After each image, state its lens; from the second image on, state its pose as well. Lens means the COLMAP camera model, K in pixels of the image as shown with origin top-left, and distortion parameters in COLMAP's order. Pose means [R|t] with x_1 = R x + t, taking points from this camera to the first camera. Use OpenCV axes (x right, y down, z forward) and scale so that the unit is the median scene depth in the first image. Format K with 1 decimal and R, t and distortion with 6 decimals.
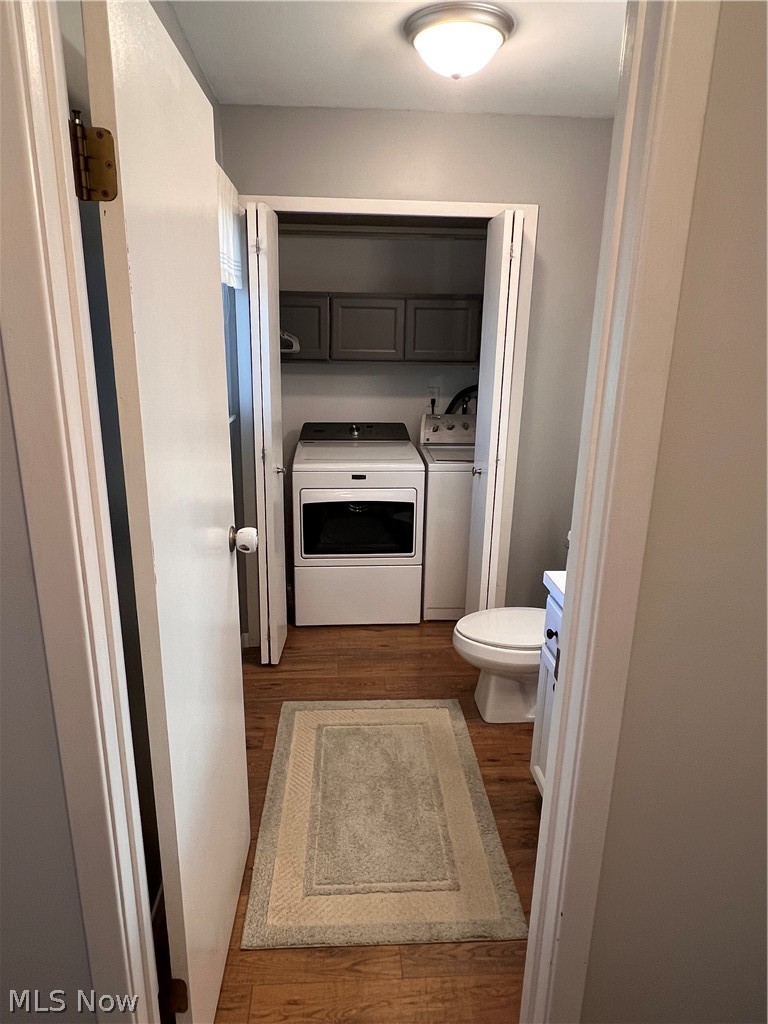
lens RADIAL K [[650.6, 0, 381.6], [0, 650.6, 514.7], [0, 0, 1]] dist [0.003451, -0.010972]
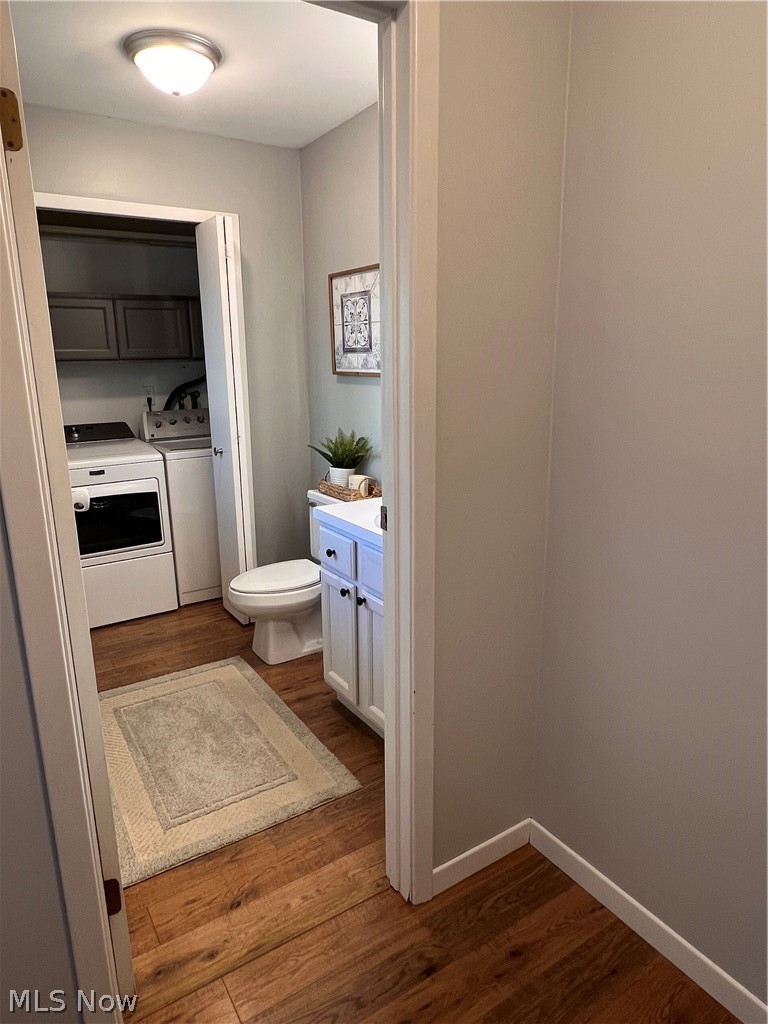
lens RADIAL K [[650.6, 0, 381.6], [0, 650.6, 514.7], [0, 0, 1]] dist [0.003451, -0.010972]
pose [[0.870861, -0.147703, 0.468812, -0.154695], [0.163845, 0.986465, 0.006438, 0.082636], [-0.463417, 0.071206, 0.883275, -0.098295]]
